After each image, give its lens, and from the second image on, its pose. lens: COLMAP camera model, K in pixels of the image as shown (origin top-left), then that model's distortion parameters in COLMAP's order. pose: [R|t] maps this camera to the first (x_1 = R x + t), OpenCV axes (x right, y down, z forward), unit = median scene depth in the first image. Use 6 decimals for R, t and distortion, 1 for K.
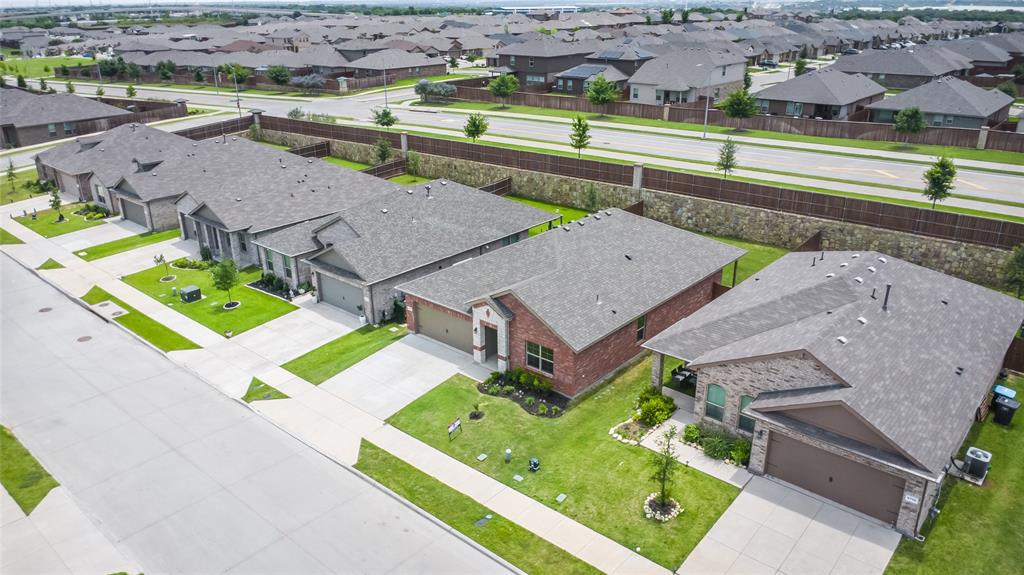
lens RADIAL K [[725.5, 0, 512.0], [0, 725.5, 287.5], [0, 0, 1]] dist [0.005755, 0.000031]
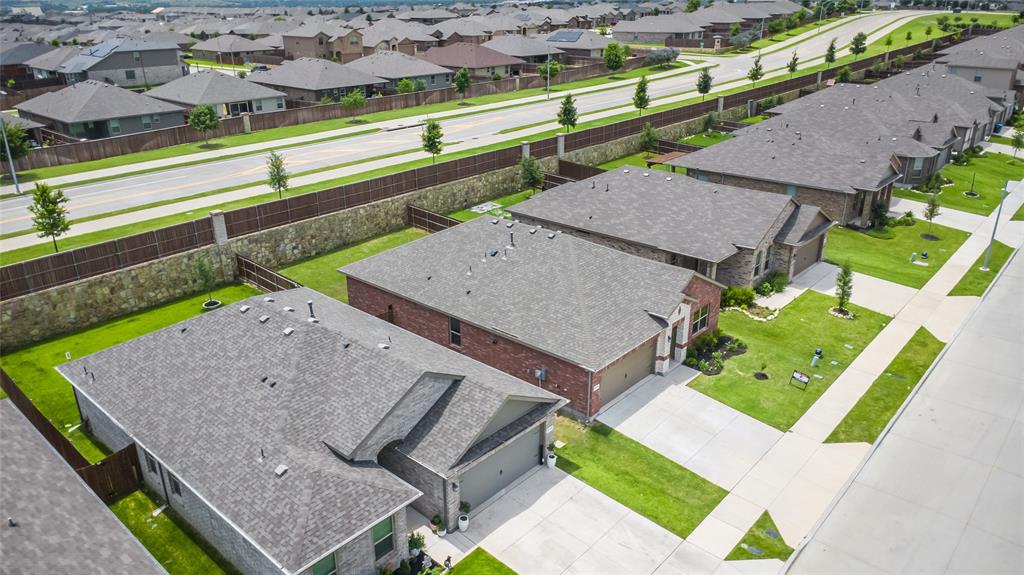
lens RADIAL K [[725.5, 0, 512.0], [0, 725.5, 287.5], [0, 0, 1]] dist [0.005755, 0.000031]
pose [[0.005977, -0.364167, 0.931315, -0.710580], [0.373851, 0.864610, 0.335684, -0.307498], [-0.927469, 0.346167, 0.141312, 0.812919]]
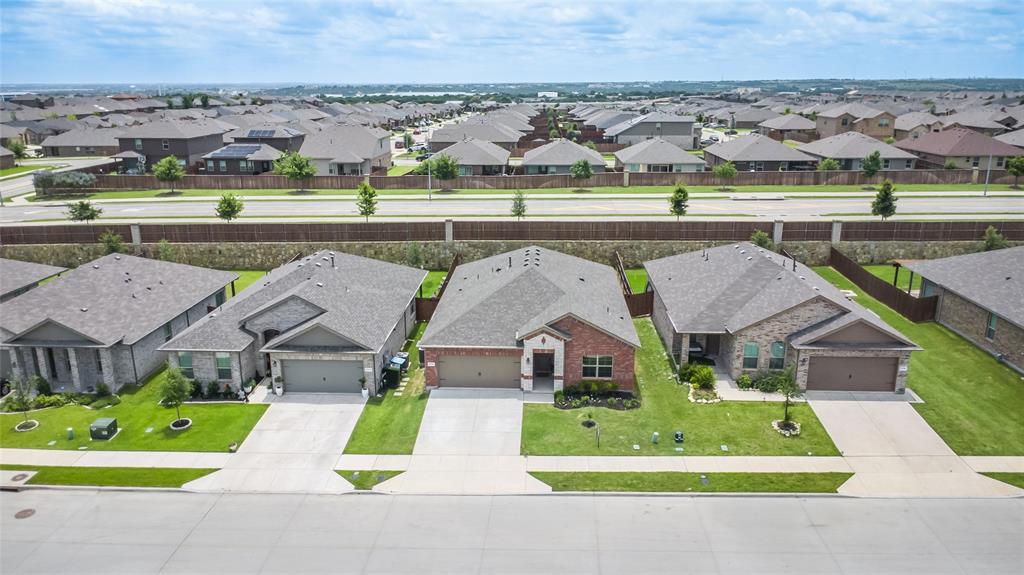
lens RADIAL K [[731.2, 0, 512.0], [0, 731.2, 287.5], [0, 0, 1]] dist [0.030498, -0.049070]
pose [[0.781275, -0.161522, 0.602926, -0.562192], [0.227012, 0.973319, -0.033413, -0.013146], [-0.581442, 0.162976, 0.797097, 0.093351]]
